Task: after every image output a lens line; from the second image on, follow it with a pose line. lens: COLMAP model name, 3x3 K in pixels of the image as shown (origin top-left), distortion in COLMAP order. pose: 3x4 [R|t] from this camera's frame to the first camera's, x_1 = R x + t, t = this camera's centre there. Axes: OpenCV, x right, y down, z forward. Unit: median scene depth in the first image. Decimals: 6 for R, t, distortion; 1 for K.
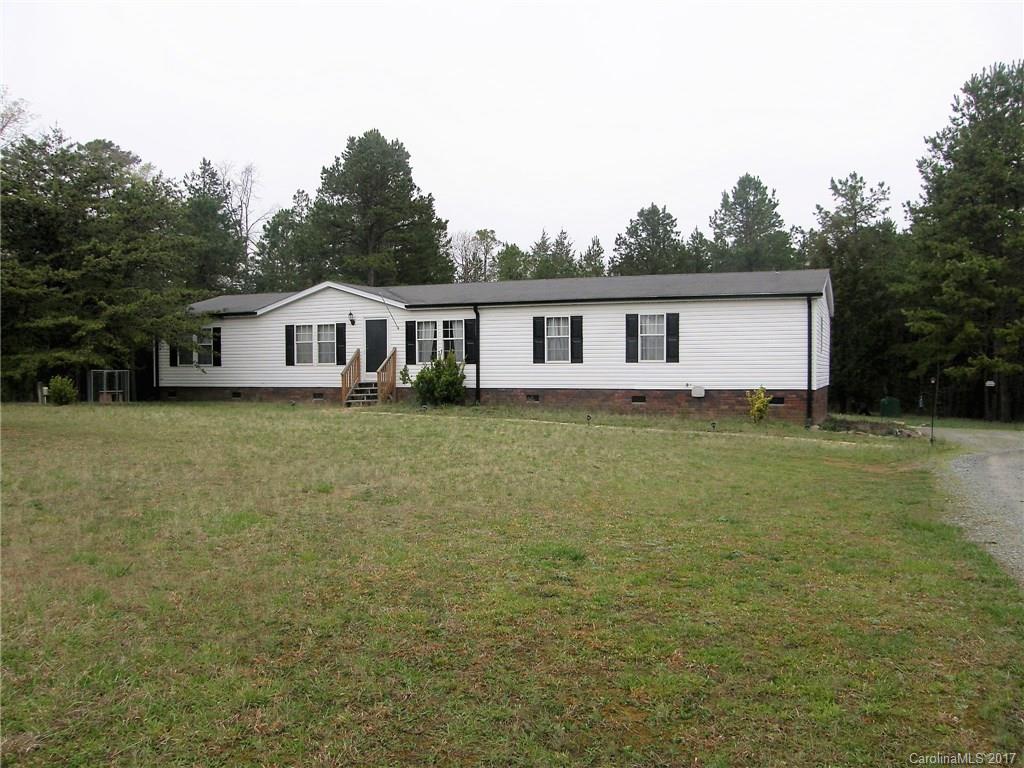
lens RADIAL K [[841.9, 0, 510.0], [0, 841.9, 384.4], [0, 0, 1]] dist [-0.040336, 0.062634]
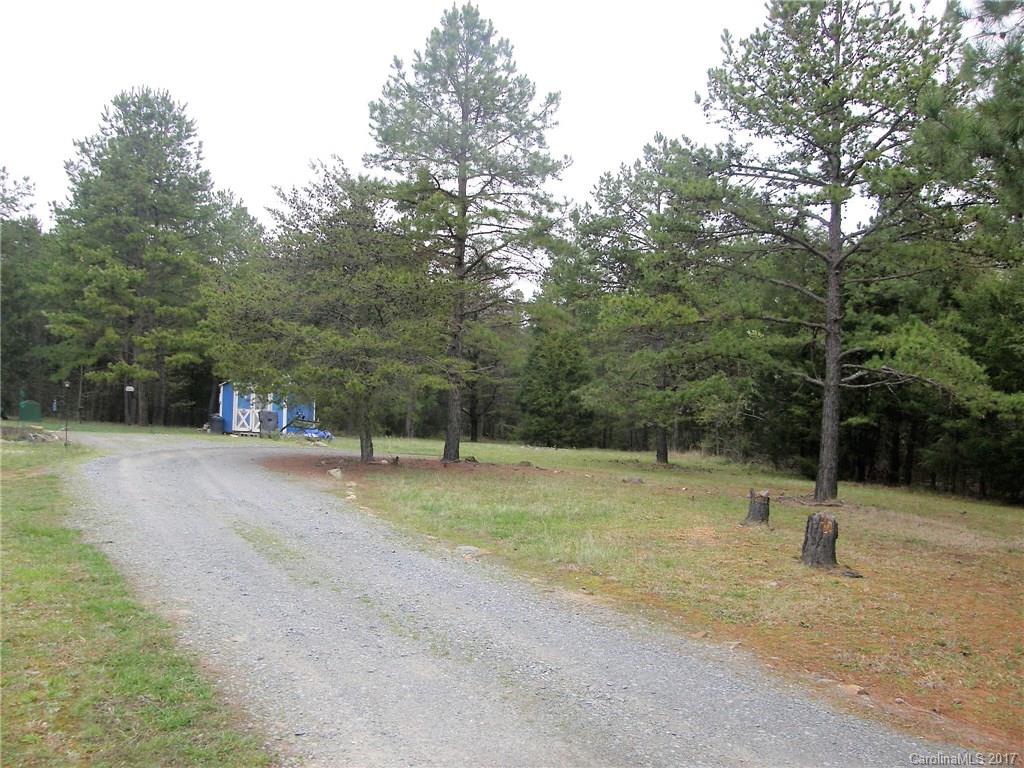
lens RADIAL K [[841.9, 0, 510.8], [0, 841.9, 389.2], [0, 0, 1]] dist [-0.040336, 0.062634]
pose [[0.721631, 0.024817, 0.691833, 0.195769], [-0.018070, 0.999692, -0.017012, 0.008708], [-0.692042, -0.000225, 0.721857, -0.079252]]
